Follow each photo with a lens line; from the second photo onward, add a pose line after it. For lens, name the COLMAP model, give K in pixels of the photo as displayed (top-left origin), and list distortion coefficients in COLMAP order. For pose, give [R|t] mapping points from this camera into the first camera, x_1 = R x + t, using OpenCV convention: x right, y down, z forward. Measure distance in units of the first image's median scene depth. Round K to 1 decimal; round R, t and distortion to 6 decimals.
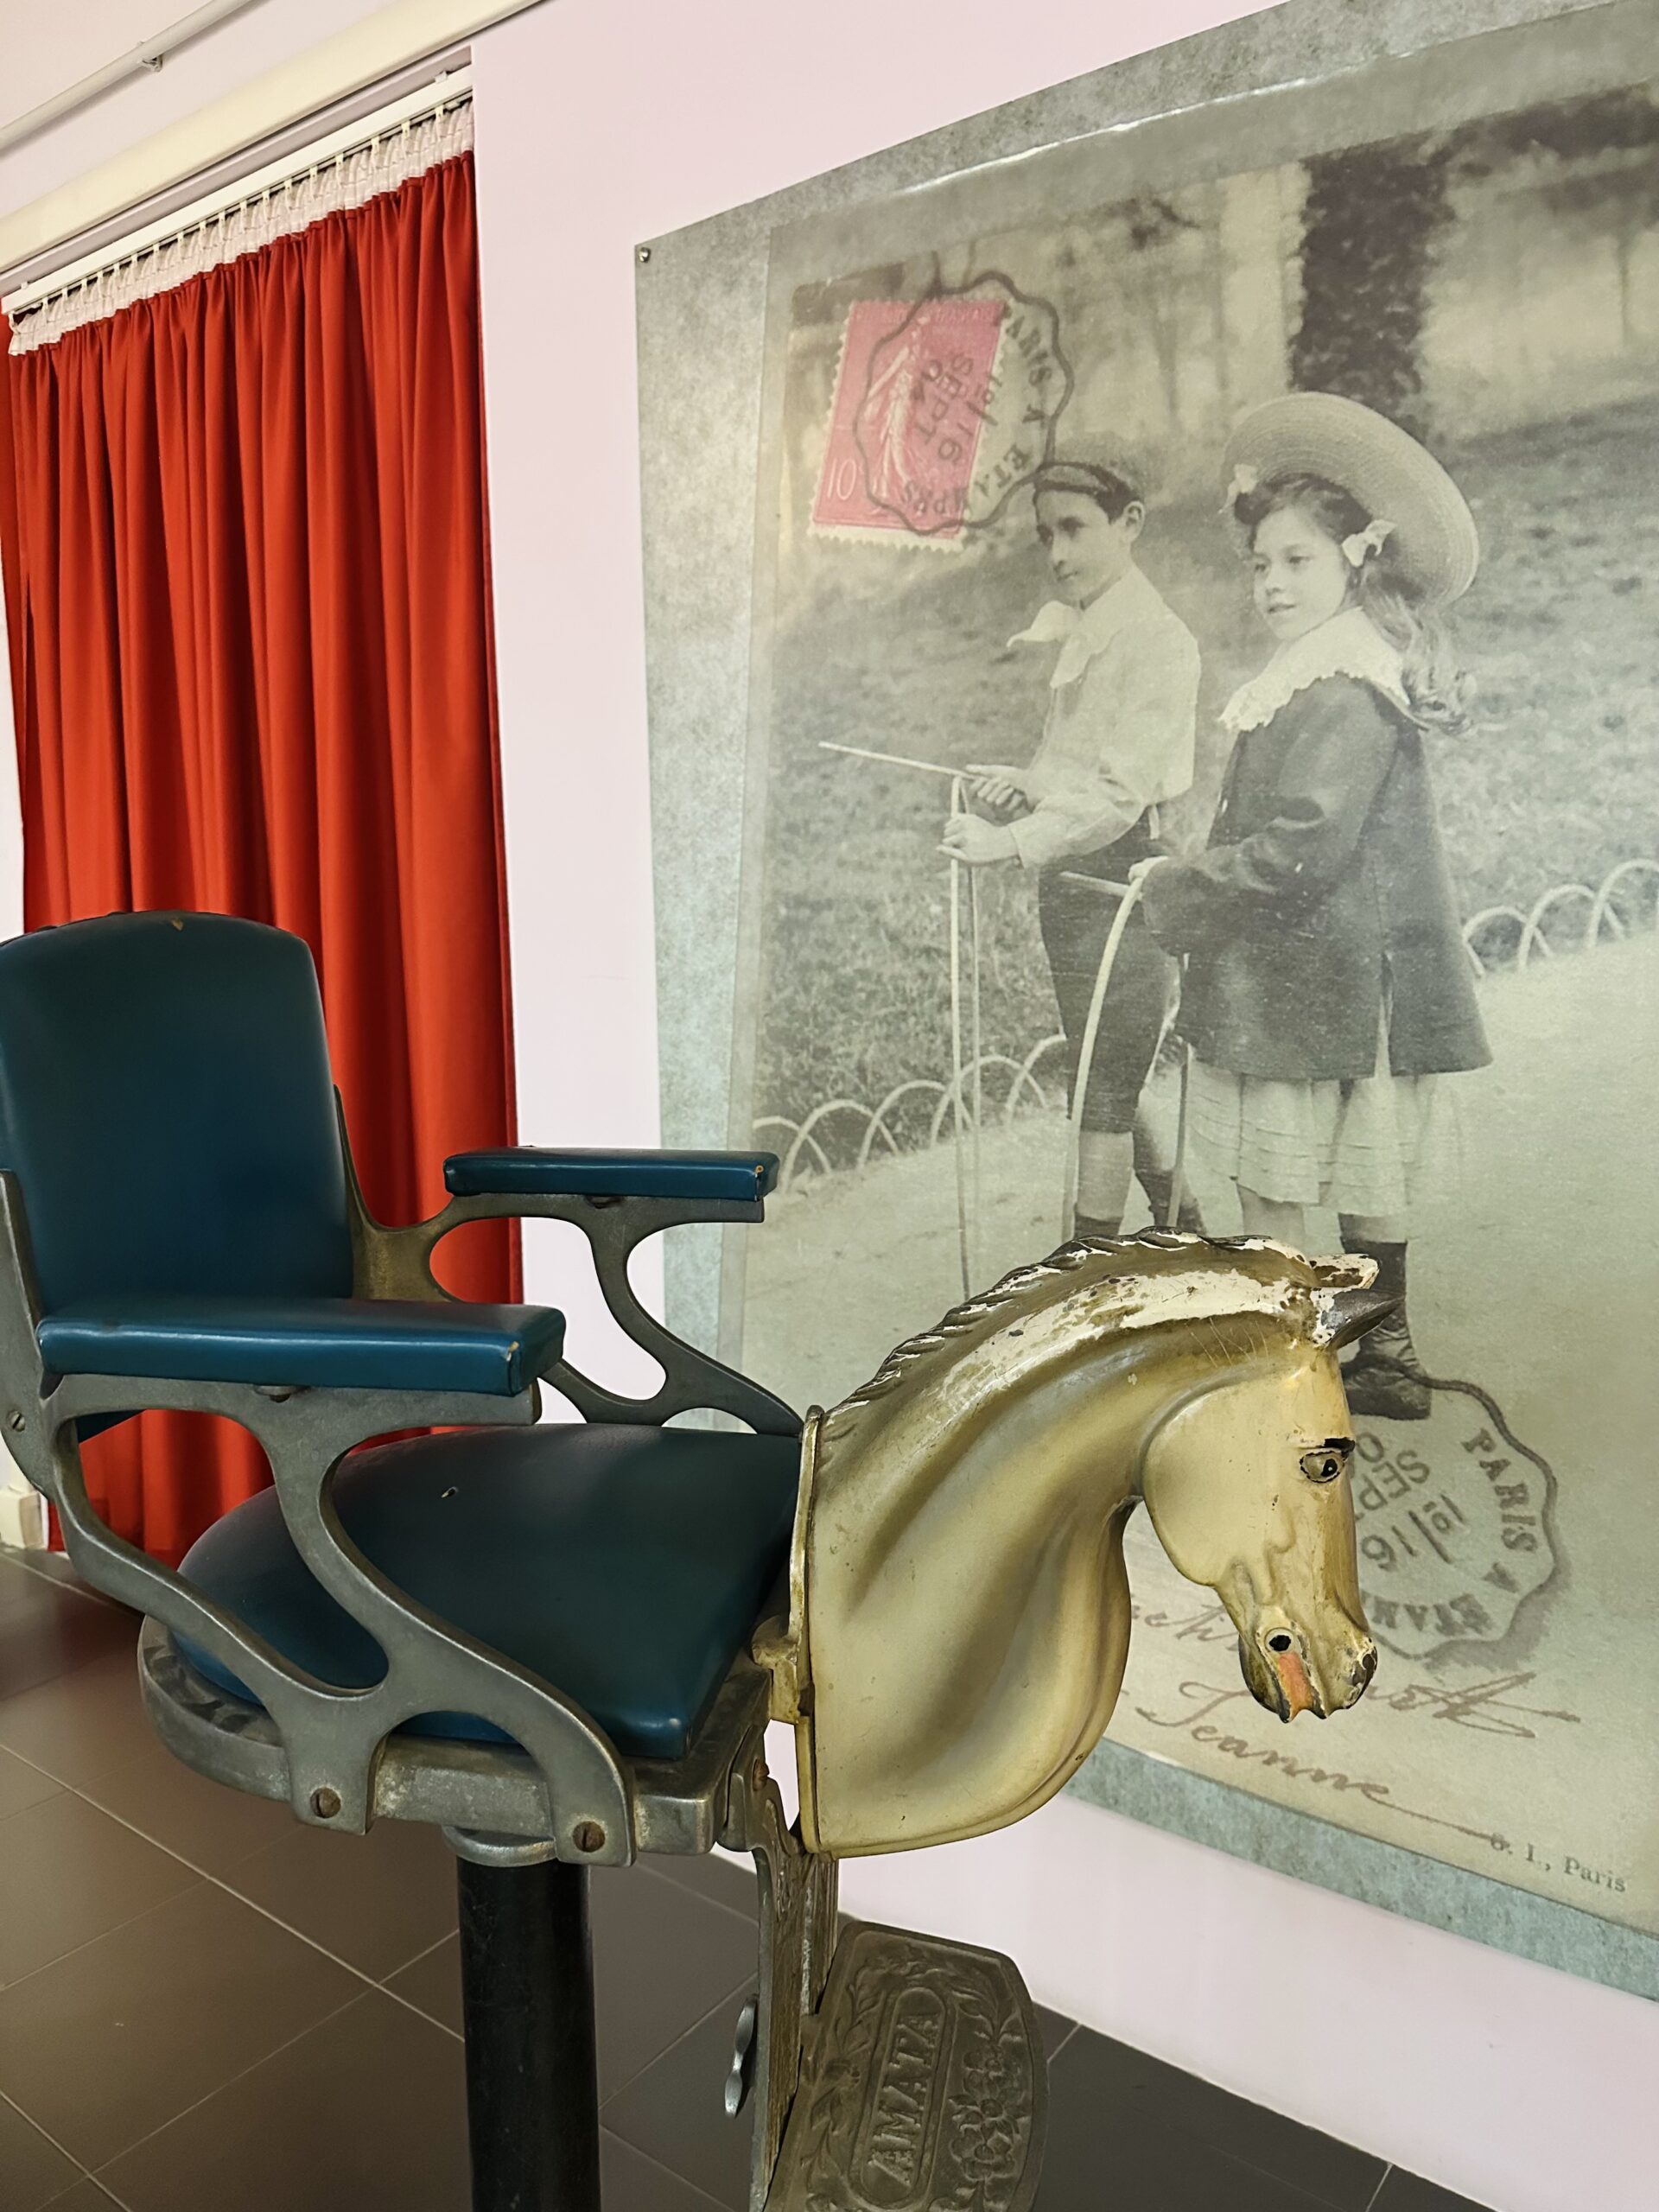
lens RADIAL K [[1537.3, 0, 833.1], [0, 1537.3, 1096.6], [0, 0, 1]] dist [0.058296, -0.077306]
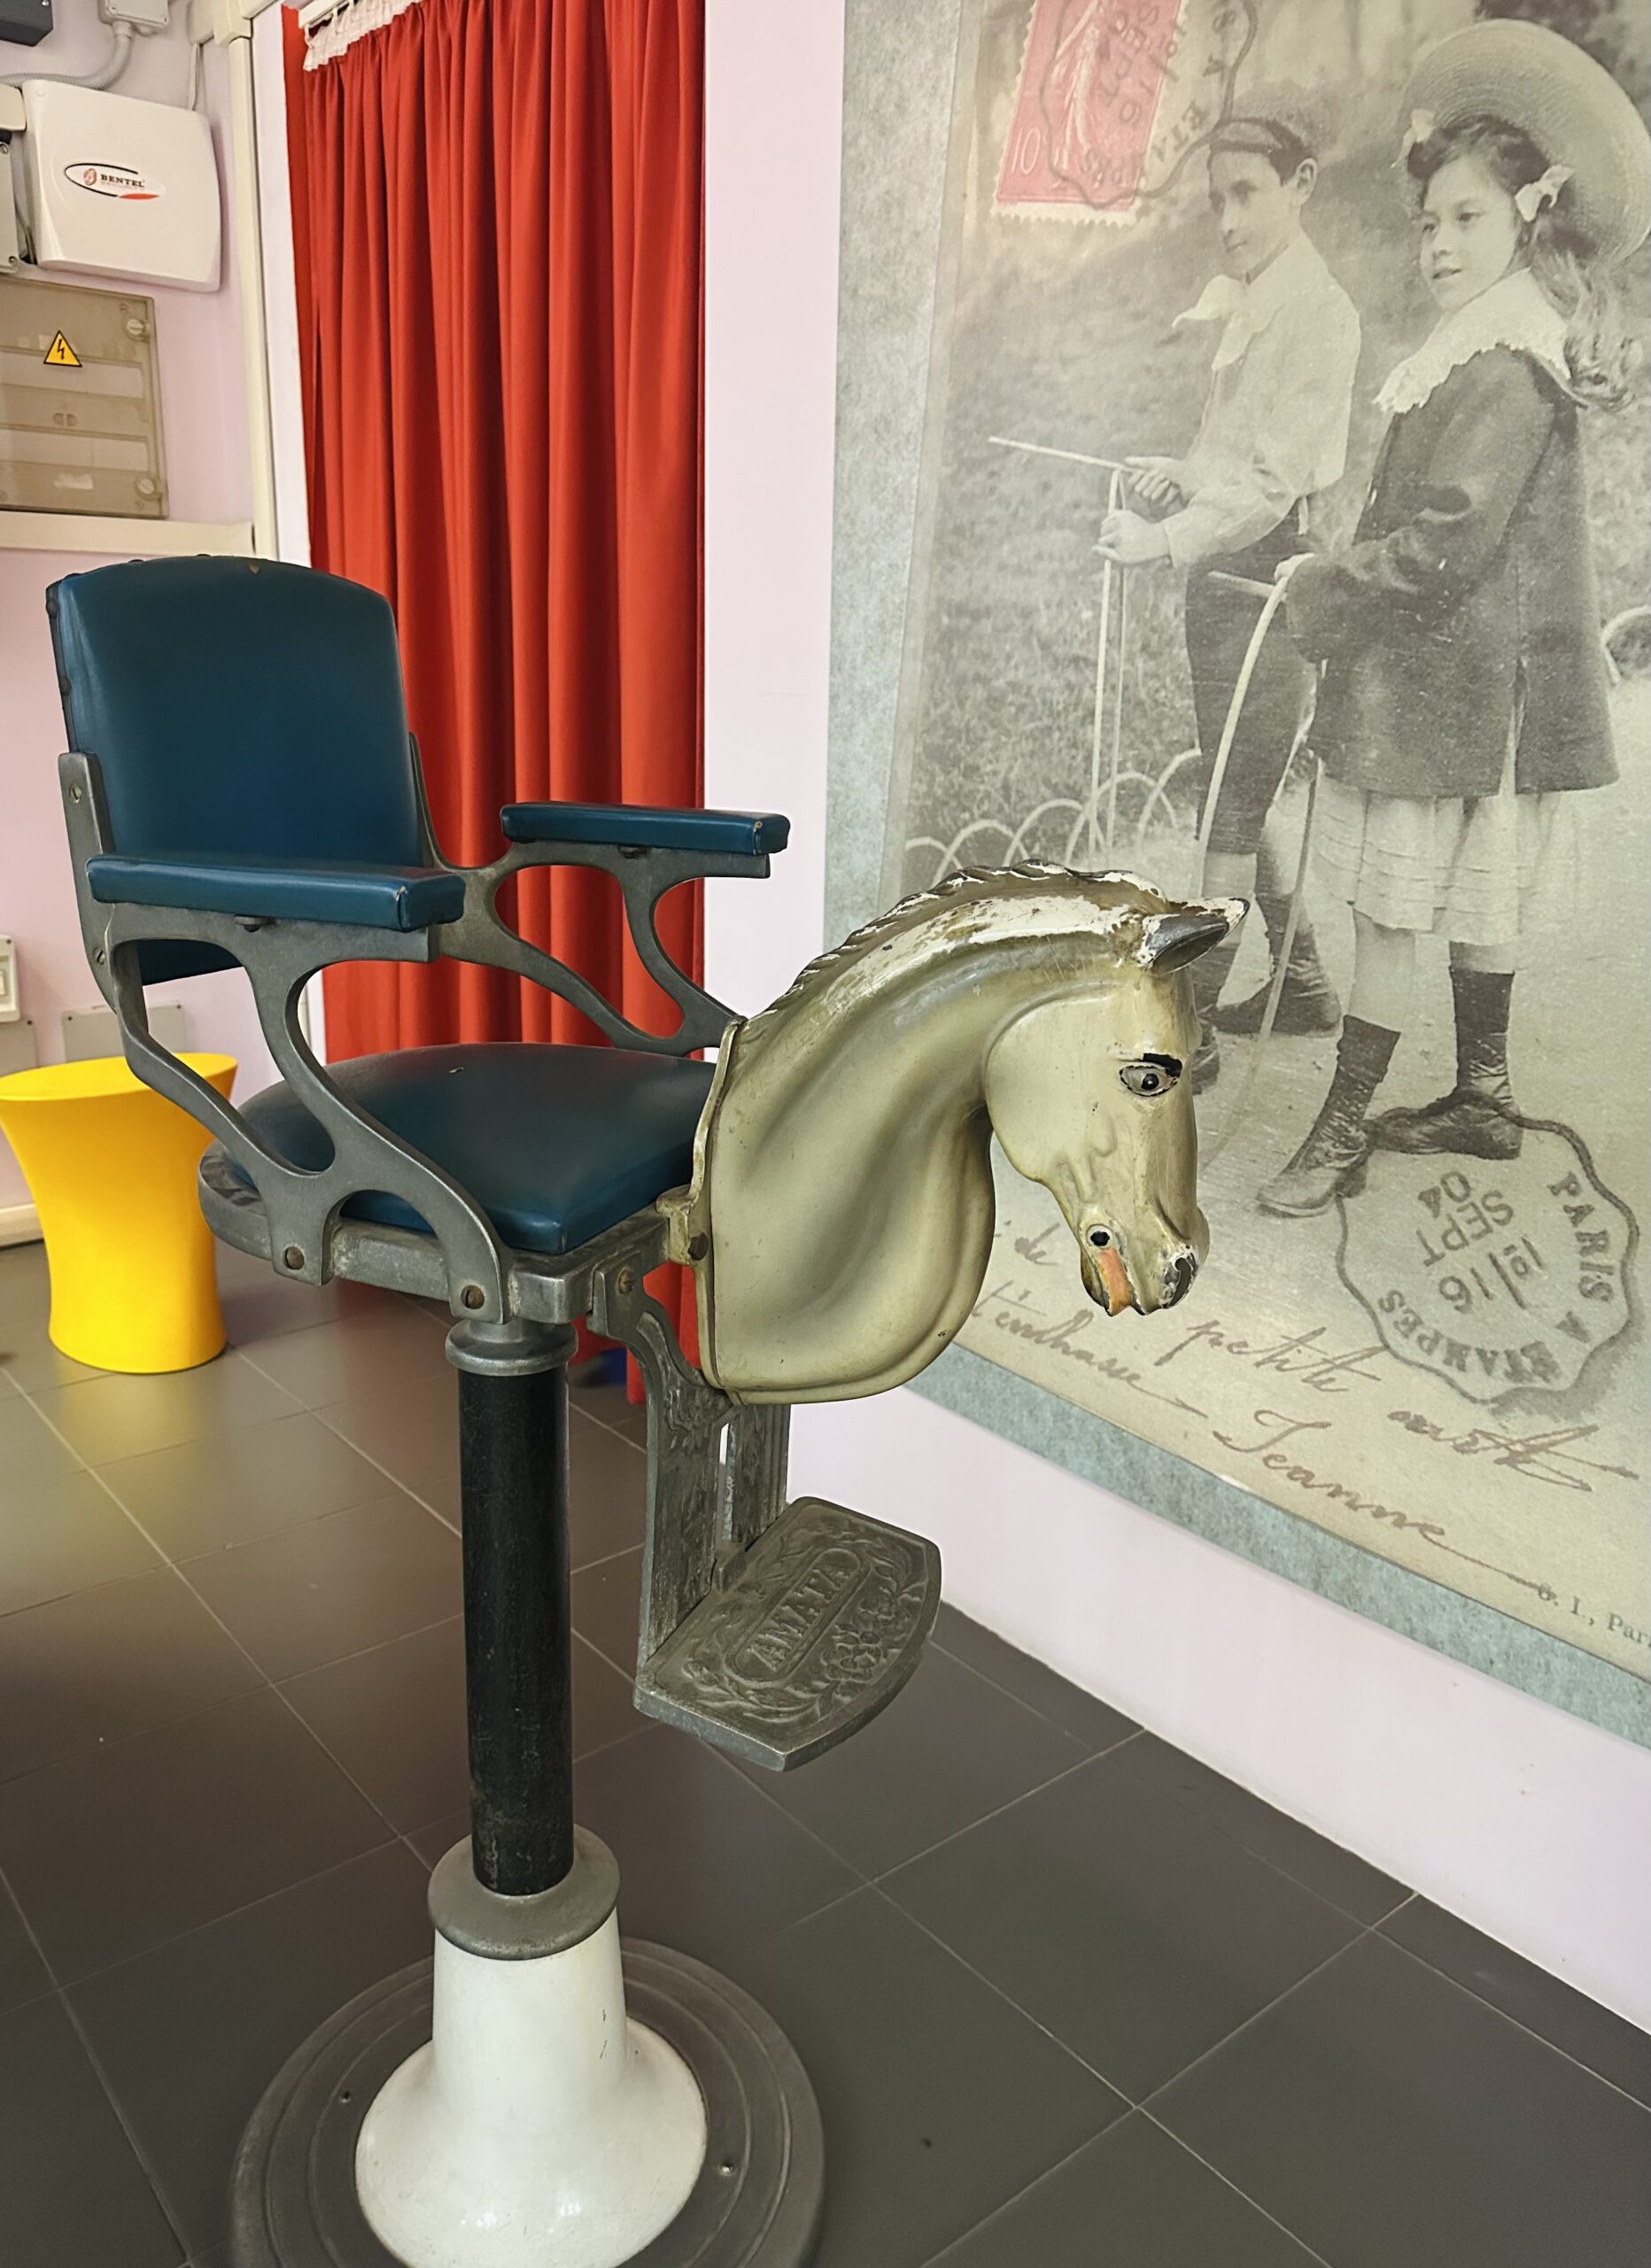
lens RADIAL K [[1744.0, 0, 827.3], [0, 1744.0, 1125.2], [0, 0, 1]] dist [-0.008889, 0.014093]
pose [[0.963451, 0.086725, -0.253458, 0.242568], [-0.055905, 0.990406, 0.126374, 0.074487], [0.261986, -0.107586, 0.959056, -0.138159]]
